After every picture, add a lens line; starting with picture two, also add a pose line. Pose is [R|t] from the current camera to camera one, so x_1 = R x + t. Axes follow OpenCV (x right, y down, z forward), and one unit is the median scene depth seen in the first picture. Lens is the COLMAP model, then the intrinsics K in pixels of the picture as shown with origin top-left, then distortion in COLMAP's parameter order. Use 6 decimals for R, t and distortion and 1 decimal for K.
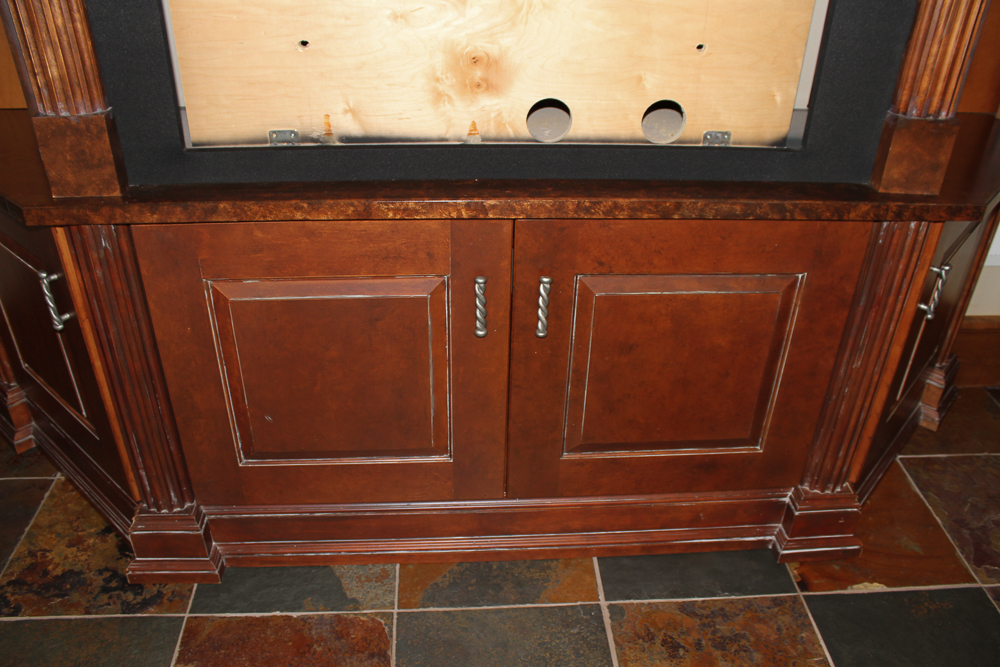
lens RADIAL K [[822.5, 0, 502.6], [0, 822.5, 340.2], [0, 0, 1]] dist [-0.171050, 0.154094]
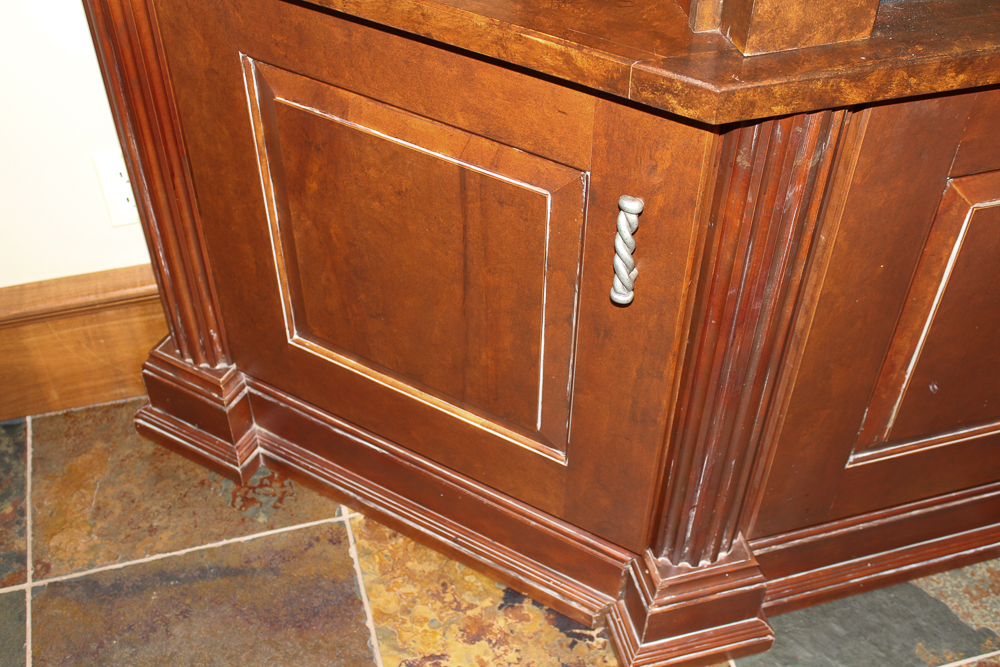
lens RADIAL K [[1174.9, 0, 502.5], [0, 1174.9, 350.4], [0, 0, 1]] dist [-0.105771, 0.170210]
pose [[0.979611, -0.148768, 0.135022, -0.761369], [0.112654, 0.963222, 0.243952, -0.180918], [-0.166349, -0.223767, 0.960342, 0.287030]]
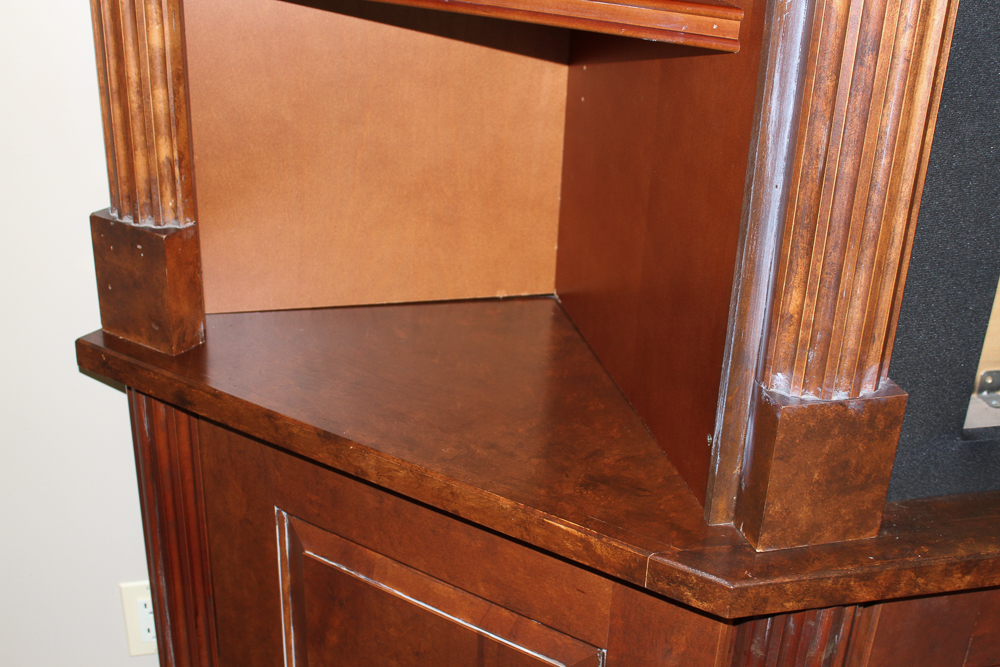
lens RADIAL K [[1174.9, 0, 502.5], [0, 1174.9, 350.4], [0, 0, 1]] dist [-0.105771, 0.170210]
pose [[0.987279, -0.048352, 0.151464, -0.760315], [0.063822, 0.993039, -0.098996, -0.223440], [-0.145623, 0.107404, 0.983493, 0.266781]]
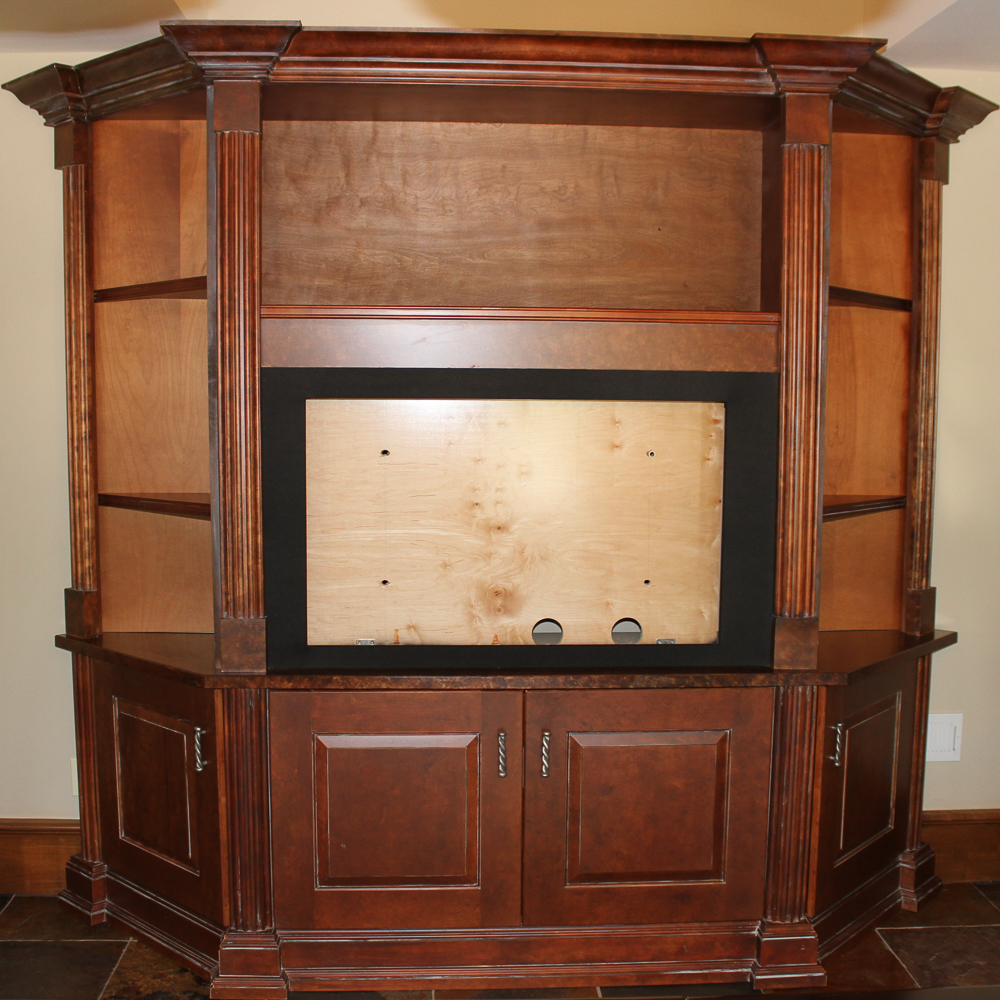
lens RADIAL K [[1221.6, 0, 500.0], [0, 1221.6, 500.0], [0, 0, 1]] dist [-0.132814, 0.009924]
pose [[0.999857, -0.014403, -0.008819, -0.005414], [0.008816, 0.890509, -0.454881, 0.540896], [0.014405, 0.454738, 0.890509, -1.122580]]
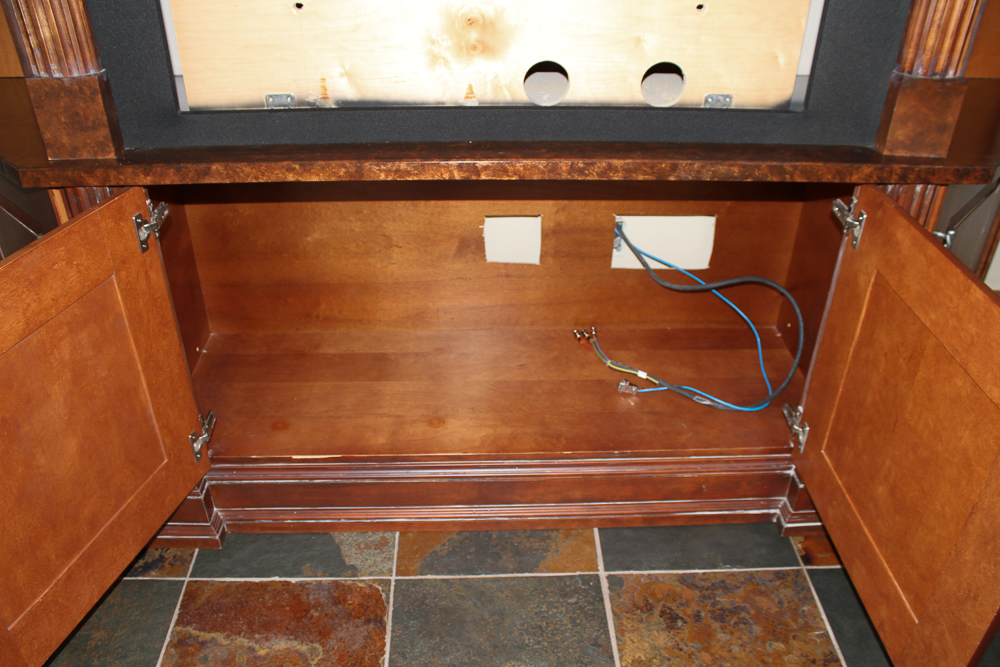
lens RADIAL K [[822.5, 0, 502.6], [0, 822.5, 340.2], [0, 0, 1]] dist [-0.171050, 0.154094]
pose [[0.999442, 0.005582, -0.032935, 0.040001], [-0.004961, 0.999809, 0.018918, 0.025083], [0.033035, -0.018744, 0.999278, 0.008690]]
